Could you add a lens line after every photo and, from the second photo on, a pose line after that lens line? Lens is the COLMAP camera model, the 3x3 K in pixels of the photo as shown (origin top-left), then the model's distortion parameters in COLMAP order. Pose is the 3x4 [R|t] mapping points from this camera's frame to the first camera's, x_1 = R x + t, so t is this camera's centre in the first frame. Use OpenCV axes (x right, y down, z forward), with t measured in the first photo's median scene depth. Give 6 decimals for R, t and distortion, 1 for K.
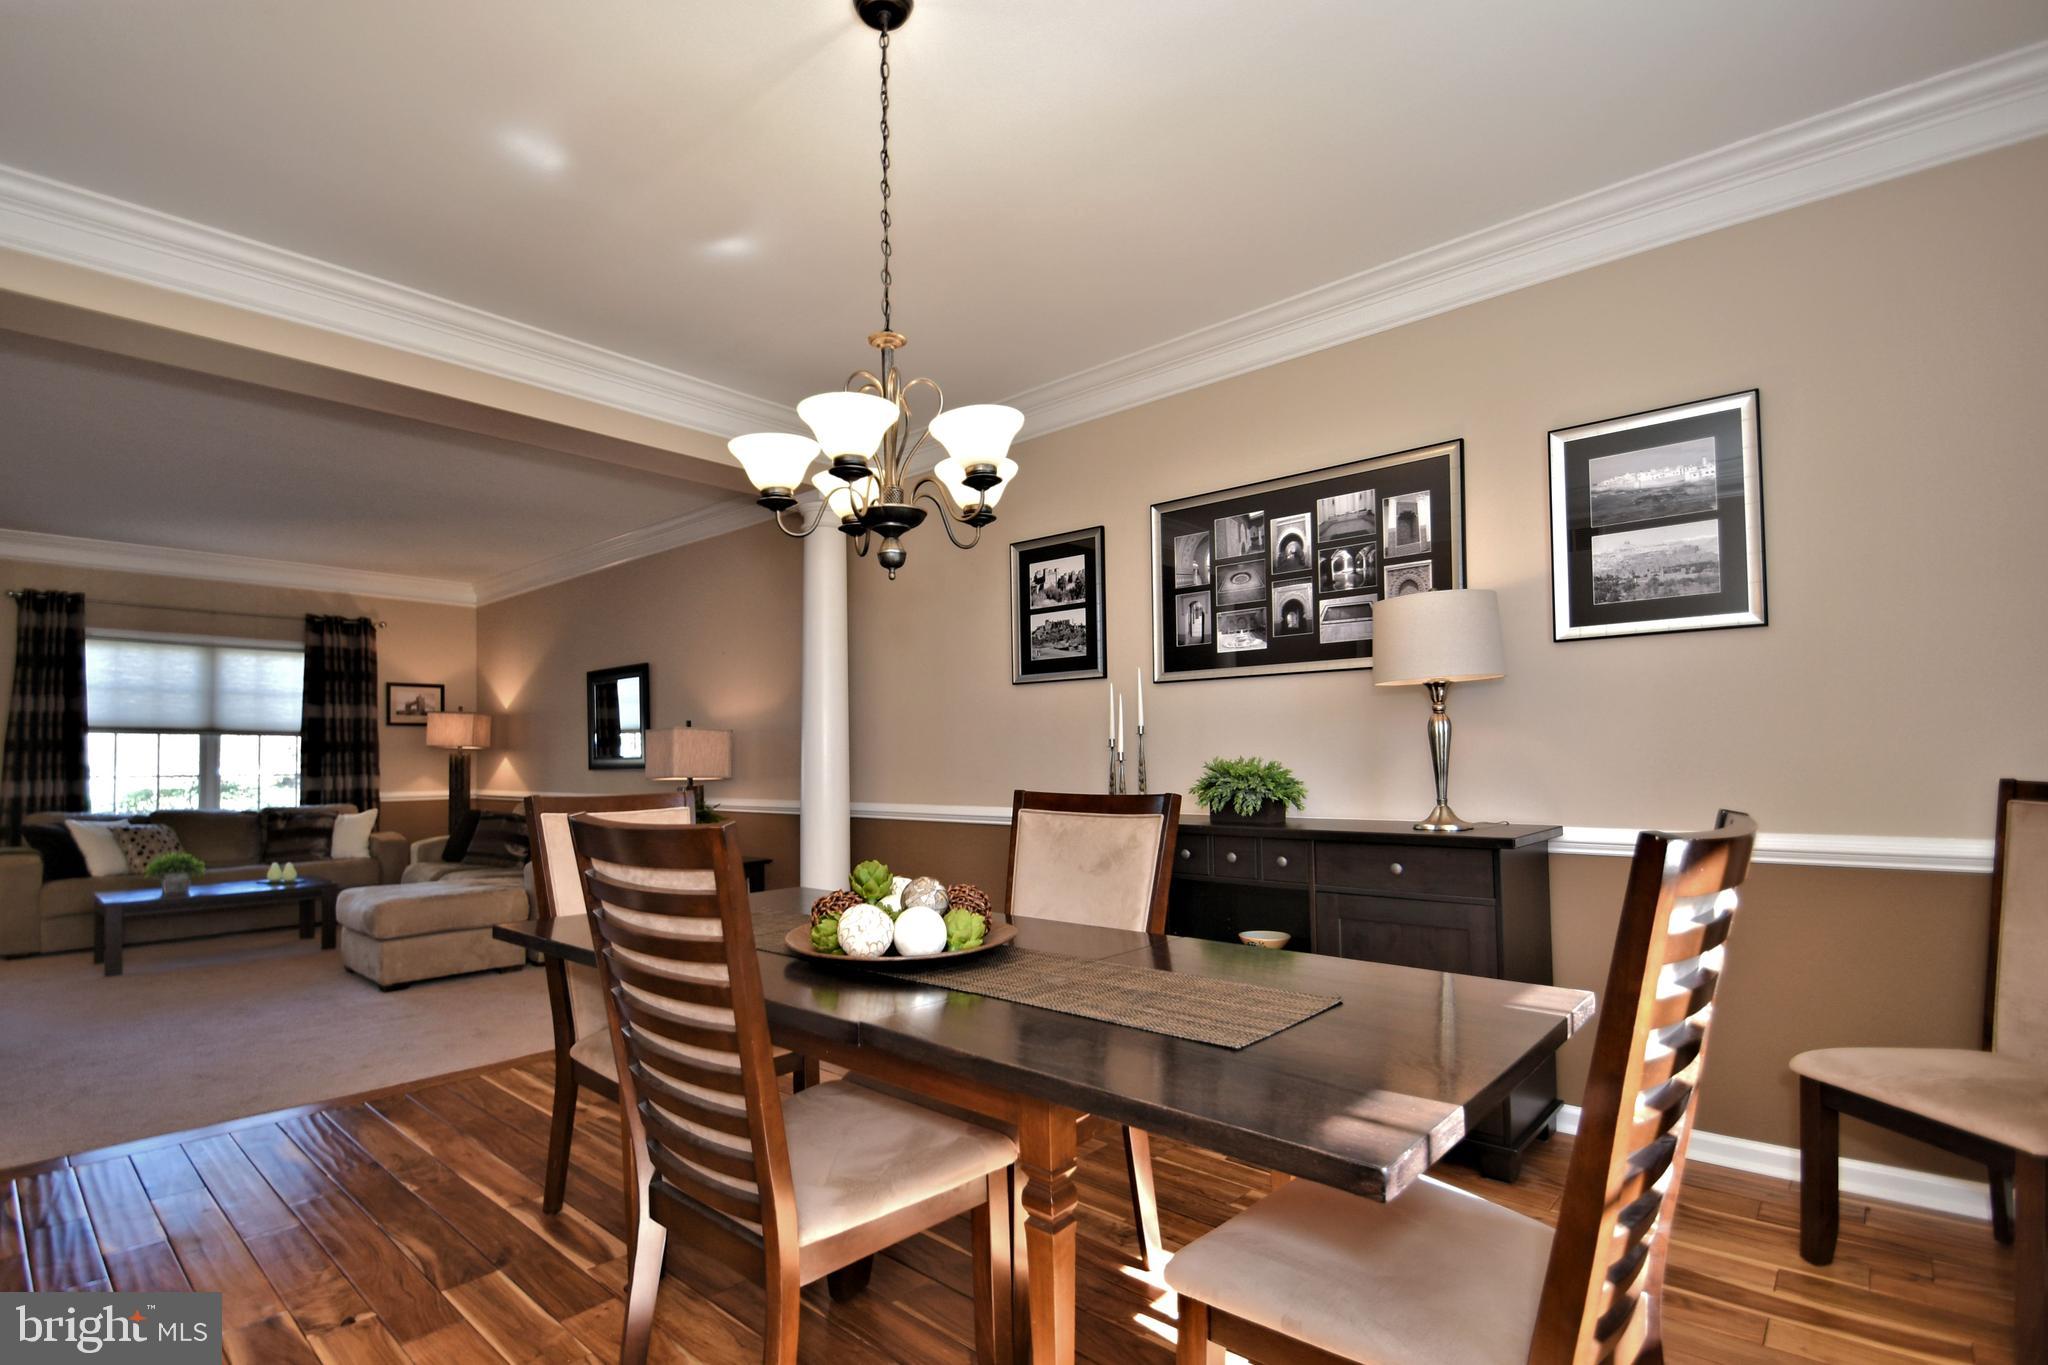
lens RADIAL K [[979.3, 0, 1019.2], [0, 979.3, 736.7], [0, 0, 1]] dist [-0.012491, -0.000371]
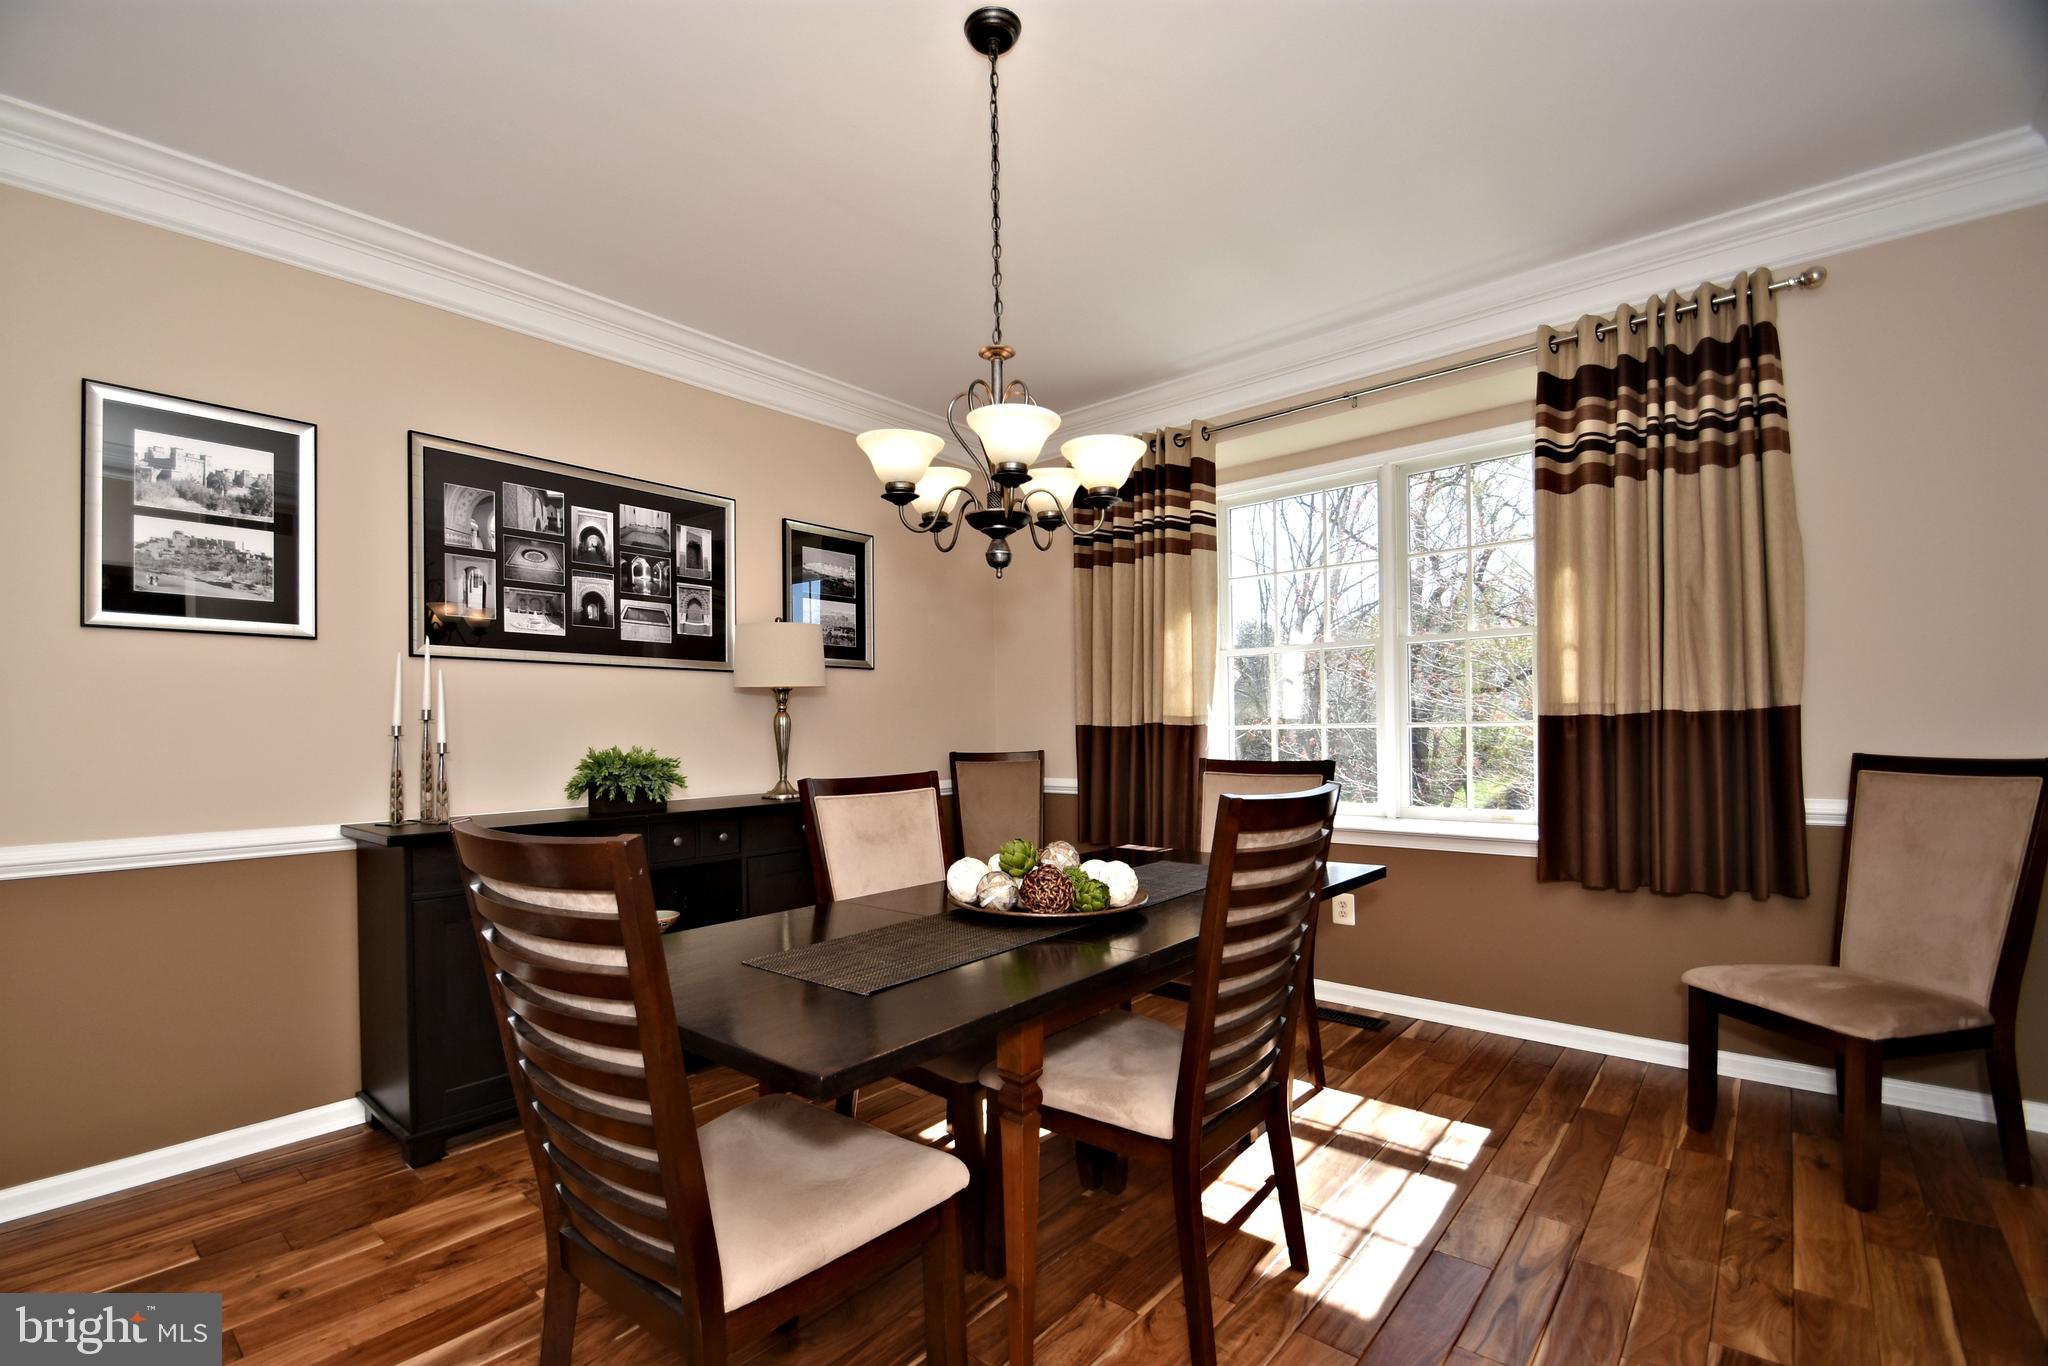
lens RADIAL K [[907.7, 0, 990.5], [0, 907.7, 726.9], [0, 0, 1]] dist [-0.019870, -0.000308]
pose [[-0.022342, 0.014914, 0.999639, -0.663560], [-0.009599, 0.999839, -0.015132, 0.010384], [-0.999704, -0.009933, -0.022195, 0.602817]]
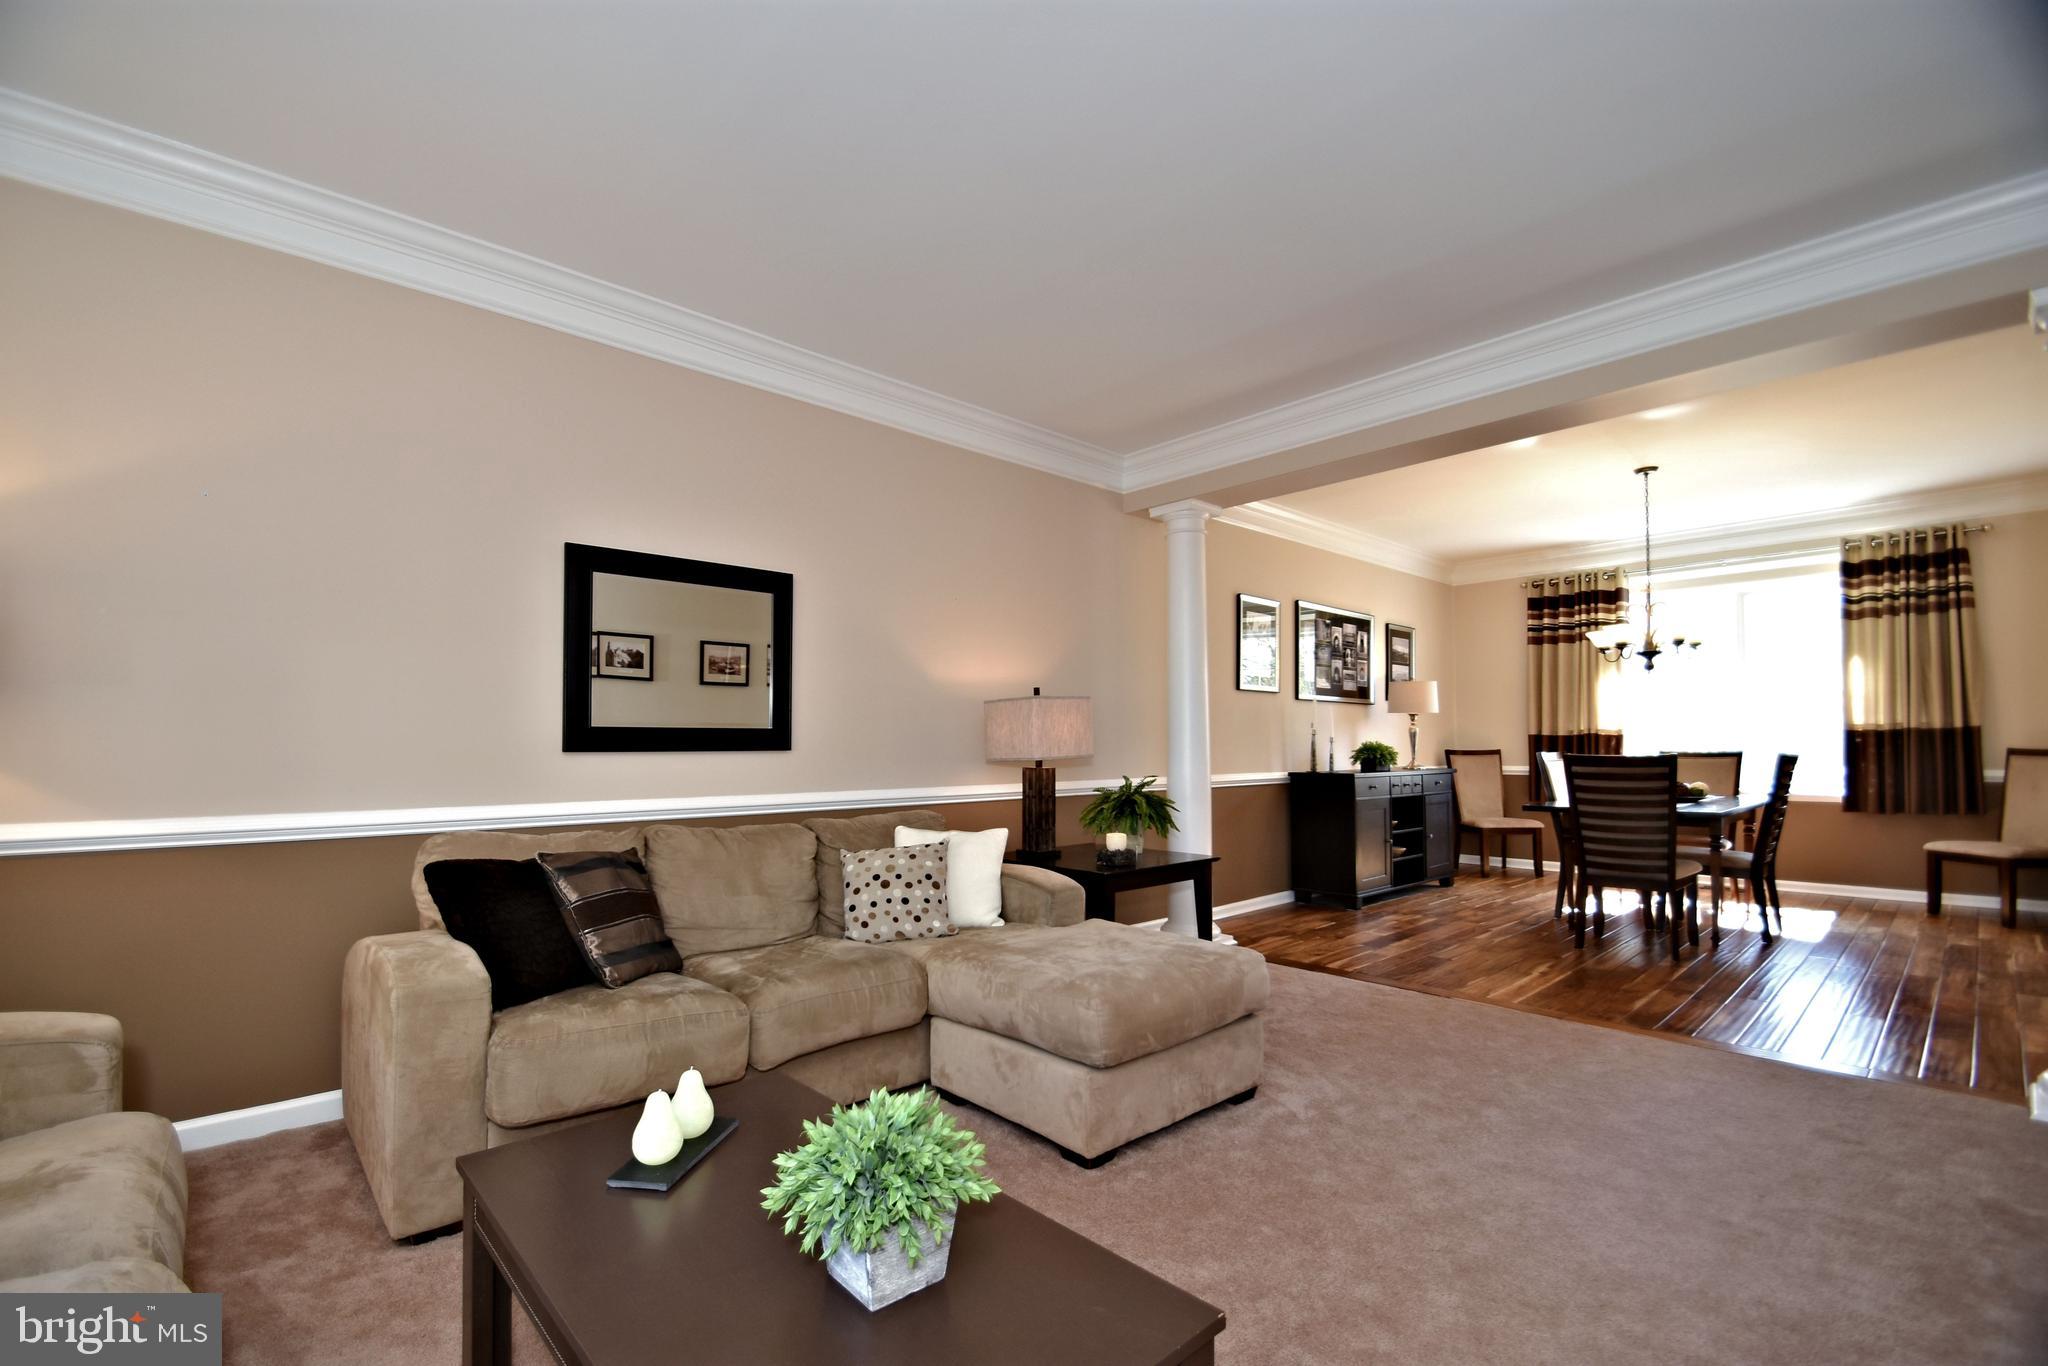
lens RADIAL K [[907.7, 0, 990.5], [0, 907.7, 726.9], [0, 0, 1]] dist [-0.019870, -0.000308]
pose [[0.118789, 0.031322, 0.992425, -1.736826], [-0.022595, 0.999329, -0.028835, 0.062937], [-0.992662, -0.018998, 0.119417, 1.498100]]
